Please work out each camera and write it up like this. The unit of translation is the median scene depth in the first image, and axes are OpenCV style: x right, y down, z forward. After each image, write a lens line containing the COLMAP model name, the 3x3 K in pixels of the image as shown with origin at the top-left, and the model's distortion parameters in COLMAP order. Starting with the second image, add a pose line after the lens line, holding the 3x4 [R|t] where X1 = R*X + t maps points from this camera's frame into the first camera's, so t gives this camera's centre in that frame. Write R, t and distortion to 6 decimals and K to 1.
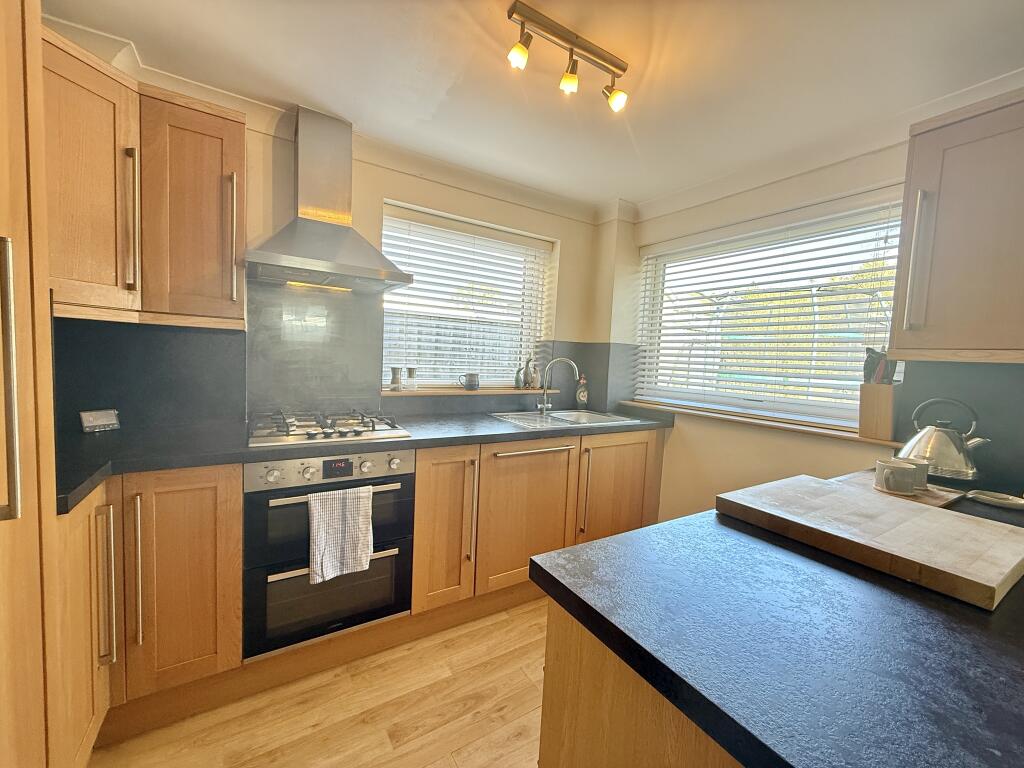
lens RADIAL K [[408.0, 0, 508.3], [0, 408.0, 384.1], [0, 0, 1]] dist [-0.000306, -0.000150]
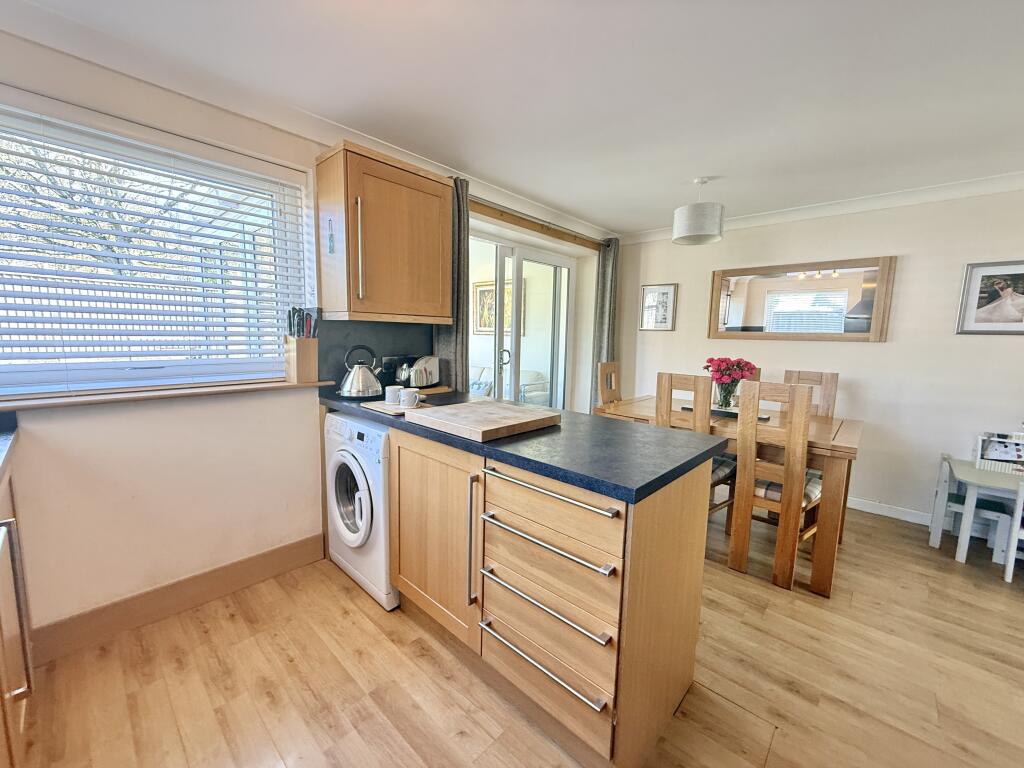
lens RADIAL K [[408.0, 0, 508.3], [0, 408.0, 384.1], [0, 0, 1]] dist [-0.000306, -0.000150]
pose [[-0.259086, -0.166007, 0.951481, -0.484398], [0.031889, 0.983111, 0.180209, -0.072434], [-0.965328, 0.077031, -0.249416, 0.798732]]
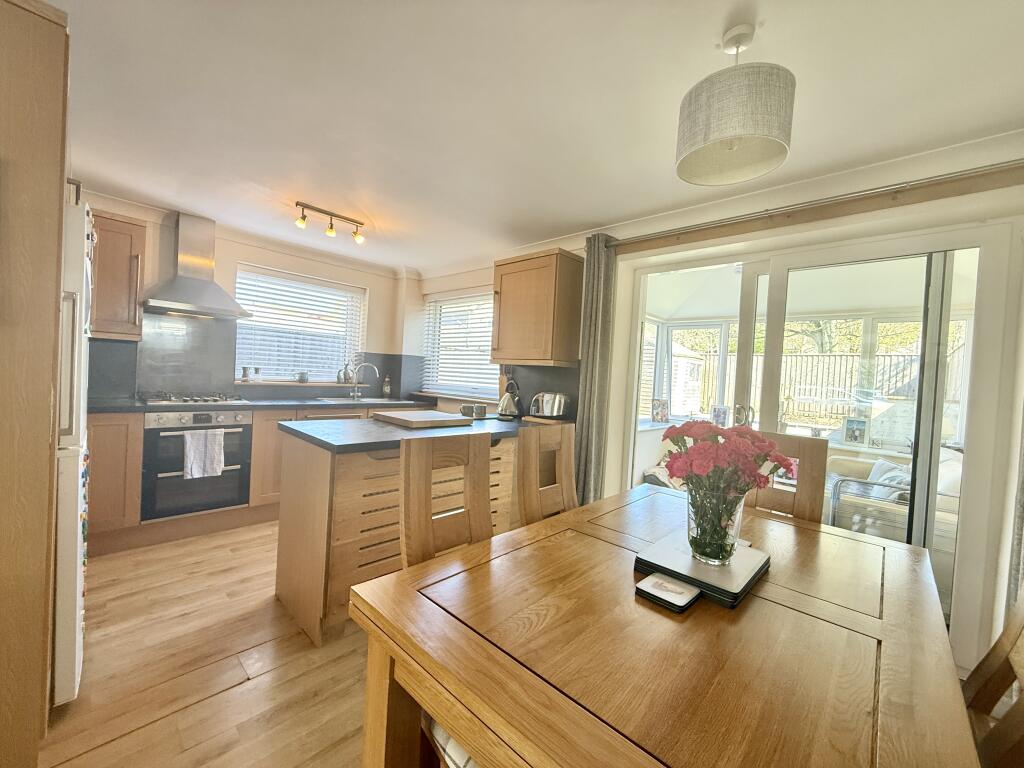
lens RADIAL K [[408.0, 0, 508.3], [0, 408.0, 384.1], [0, 0, 1]] dist [-0.000306, -0.000150]
pose [[0.966996, 0.003967, 0.254762, 0.395001], [0.004459, 0.999462, -0.032489, 0.105914], [-0.254754, 0.032553, 0.966458, -1.003741]]
